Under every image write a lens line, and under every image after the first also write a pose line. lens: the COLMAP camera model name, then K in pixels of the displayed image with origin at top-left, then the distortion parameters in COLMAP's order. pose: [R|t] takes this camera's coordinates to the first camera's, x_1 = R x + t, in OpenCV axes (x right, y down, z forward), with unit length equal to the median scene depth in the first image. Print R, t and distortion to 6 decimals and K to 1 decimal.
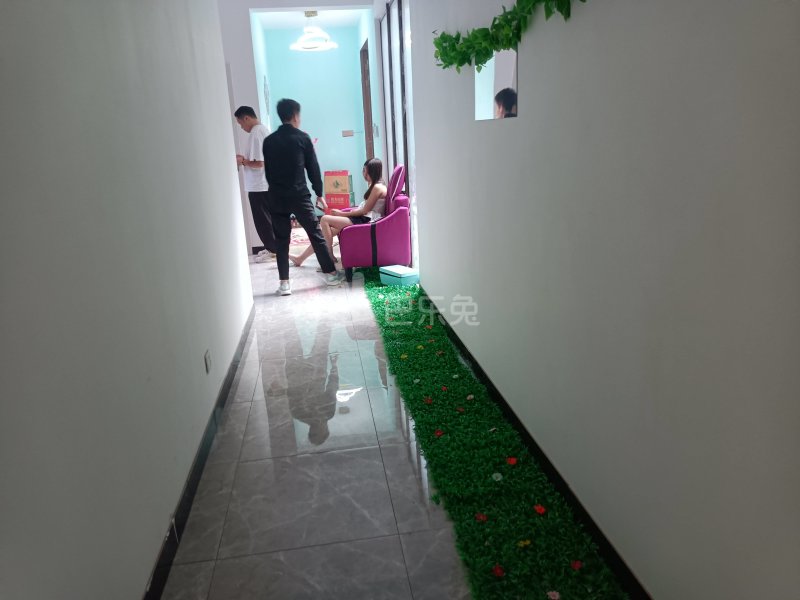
lens RADIAL K [[585.6, 0, 400.2], [0, 585.6, 302.3], [0, 0, 1]] dist [0.004110, -0.008465]
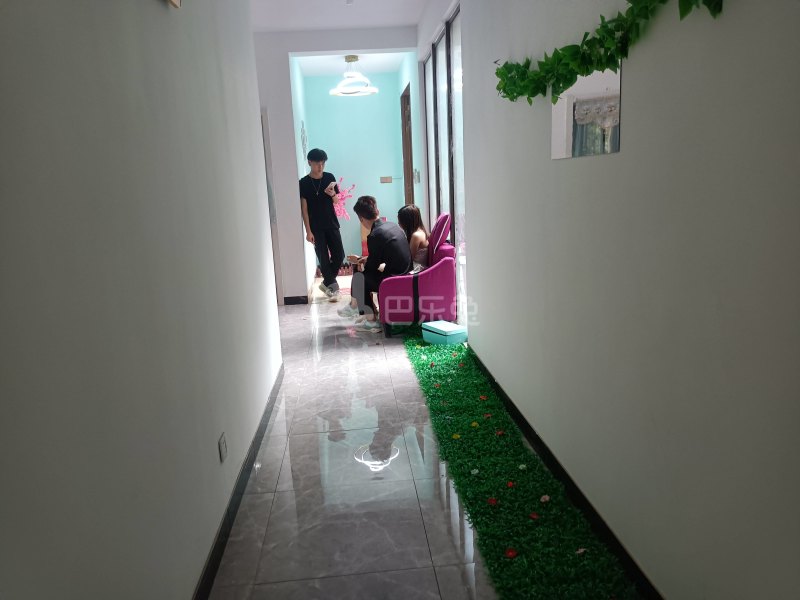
lens RADIAL K [[585.6, 0, 400.2], [0, 585.6, 302.3], [0, 0, 1]] dist [0.004110, -0.008465]
pose [[0.998505, 0.012885, -0.053114, -0.028978], [-0.016966, 0.996879, -0.077098, -0.029996], [0.051955, 0.077883, 0.995608, 0.130761]]
